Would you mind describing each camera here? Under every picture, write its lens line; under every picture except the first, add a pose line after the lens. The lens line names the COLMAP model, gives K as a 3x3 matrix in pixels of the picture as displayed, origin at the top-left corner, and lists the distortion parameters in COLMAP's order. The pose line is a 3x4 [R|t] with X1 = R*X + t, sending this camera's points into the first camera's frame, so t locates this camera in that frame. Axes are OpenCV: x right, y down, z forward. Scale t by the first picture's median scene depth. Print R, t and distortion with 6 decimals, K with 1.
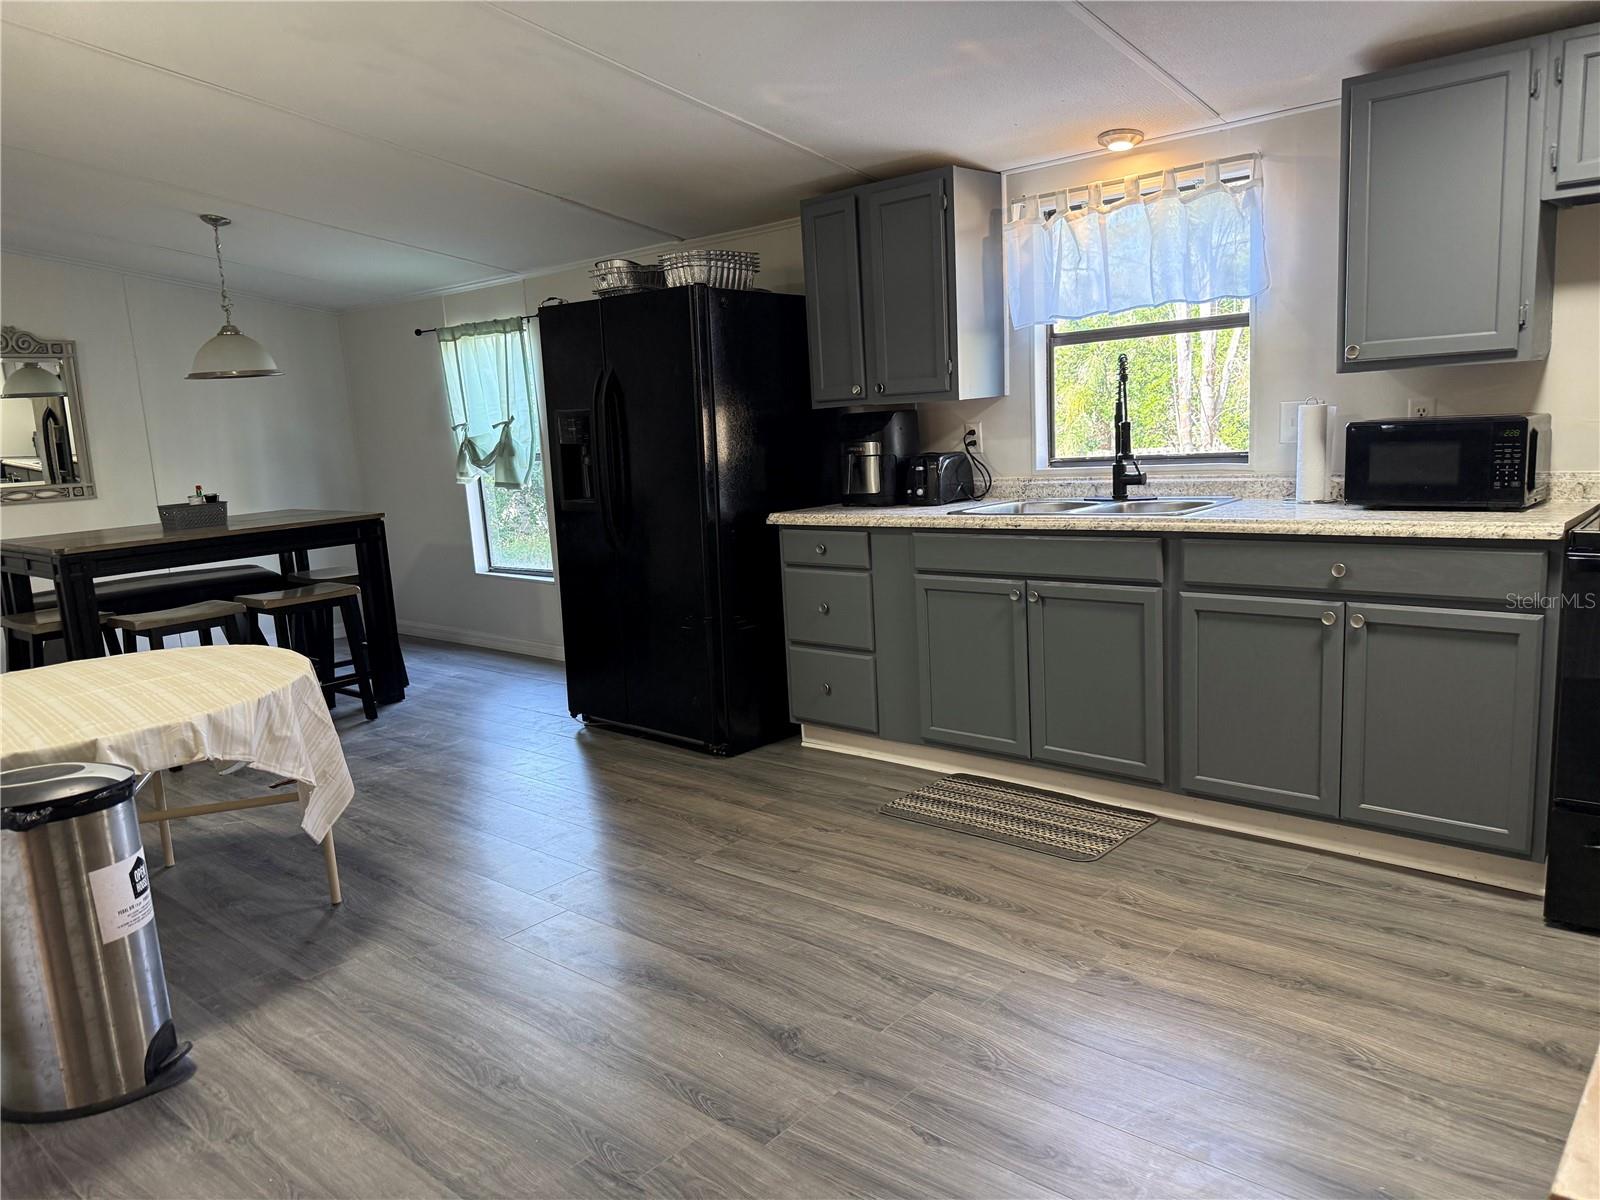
lens RADIAL K [[1121.2, 0, 791.8], [0, 1121.2, 605.3], [0, 0, 1]] dist [0.047903, -0.051862]
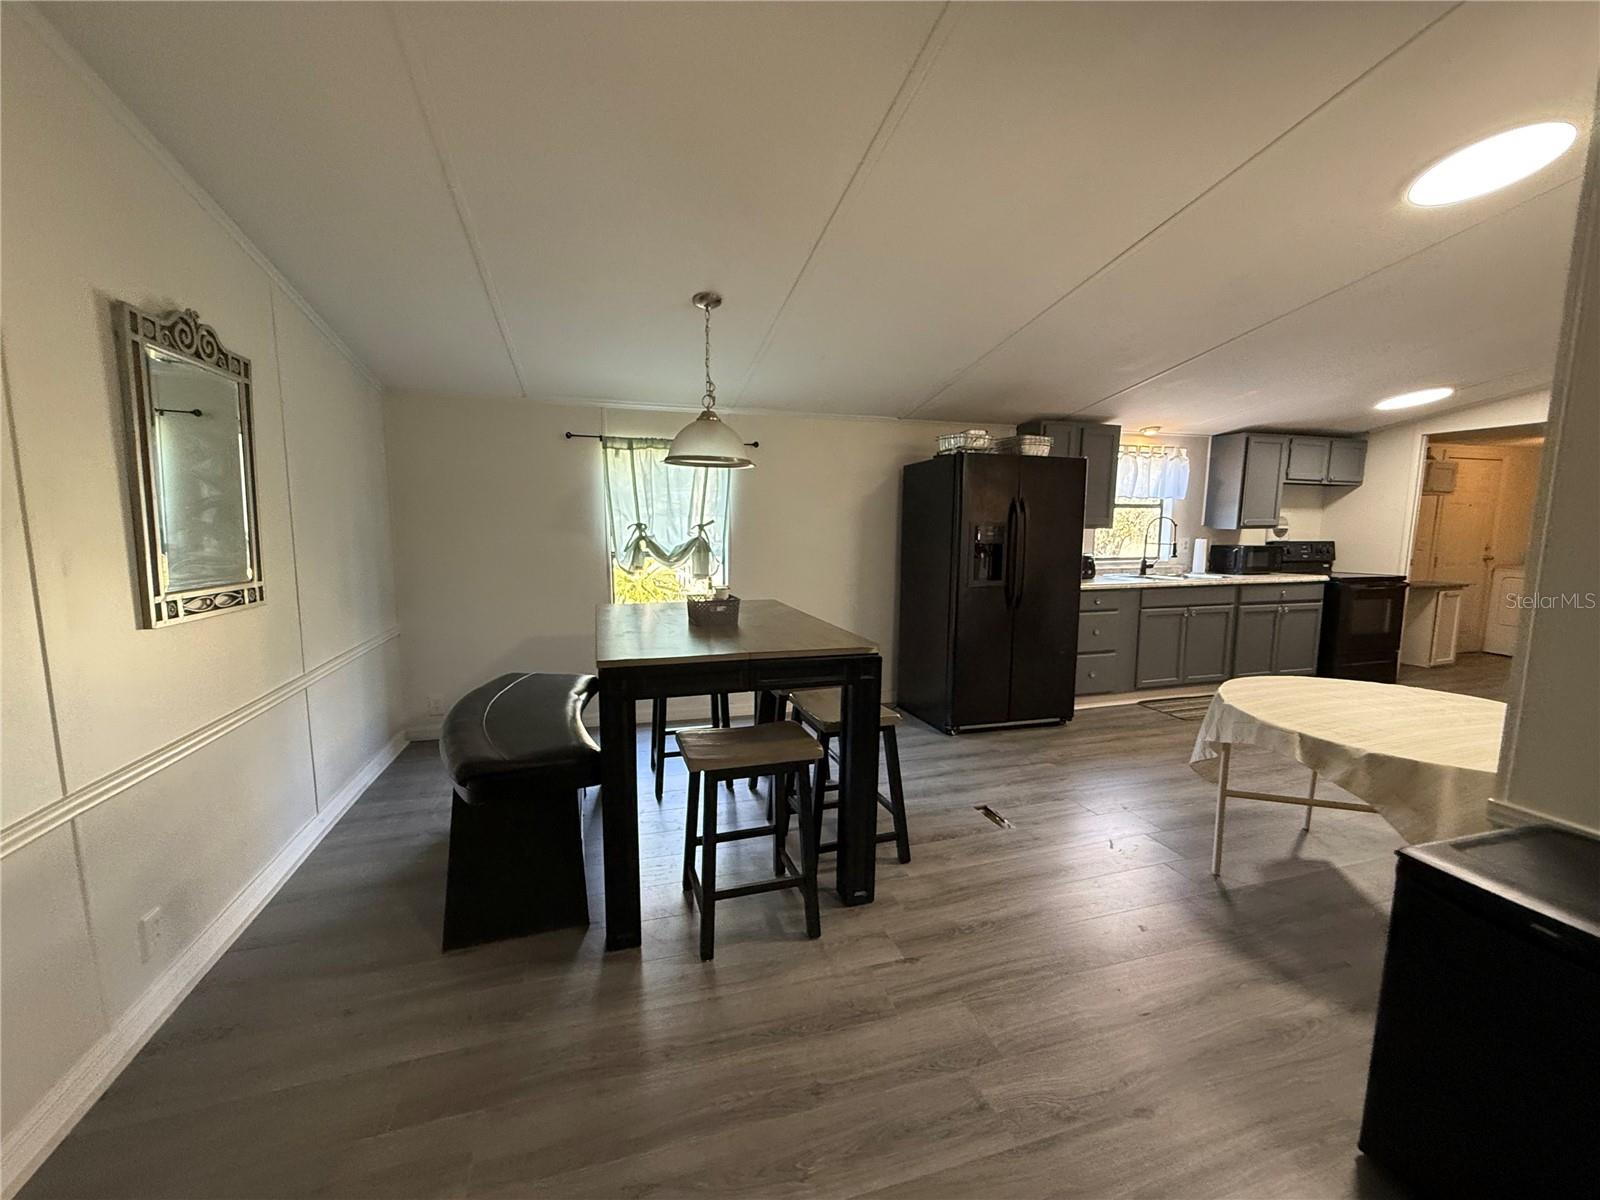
lens RADIAL K [[635.1, 0, 802.0], [0, 635.1, 594.2], [0, 0, 1]] dist [-0.001986, -0.000114]
pose [[0.527874, -0.033907, 0.848646, -1.364161], [0.110490, 0.993453, -0.029034, -0.102136], [-0.842105, 0.109093, 0.528164, 0.987039]]
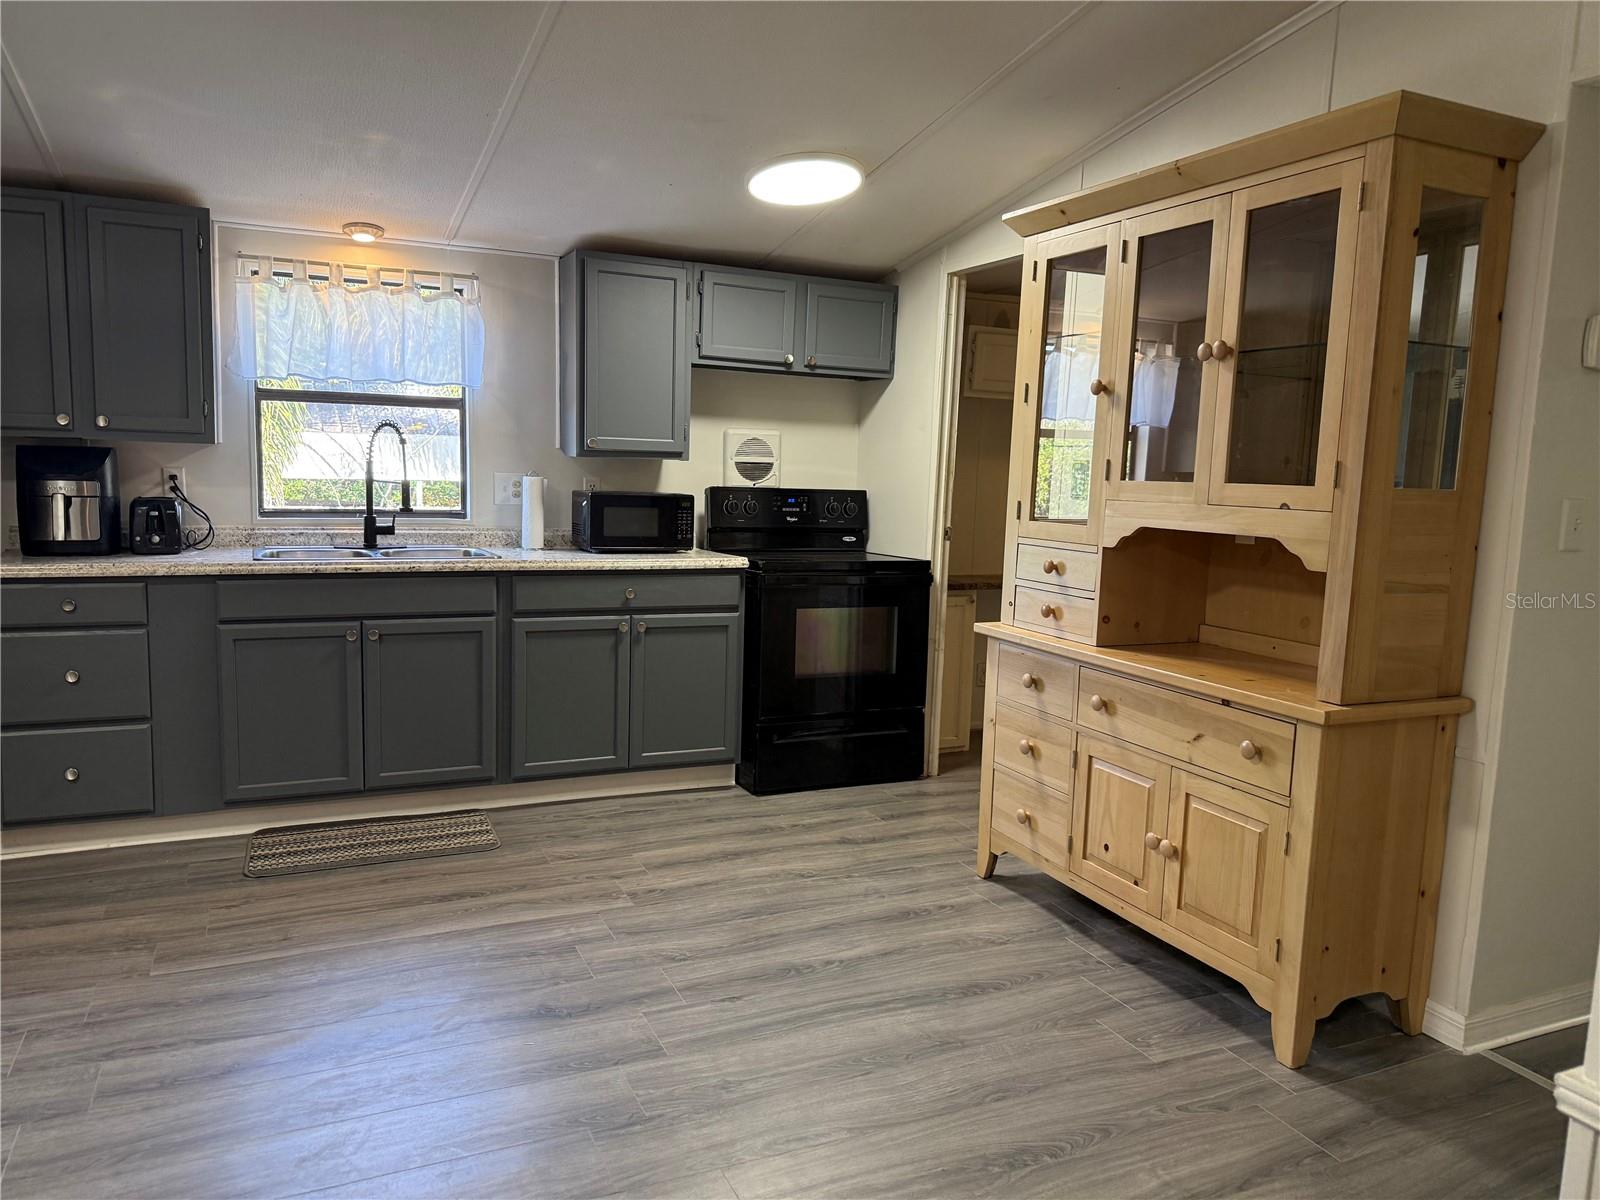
lens RADIAL K [[1121.2, 0, 801.9], [0, 1121.2, 602.6], [0, 0, 1]] dist [0.047903, -0.051862]
pose [[0.389376, -0.040993, 0.920166, -0.621764], [0.099561, 0.995029, 0.002198, -0.000209], [-0.915682, 0.090757, 0.391521, 0.196414]]
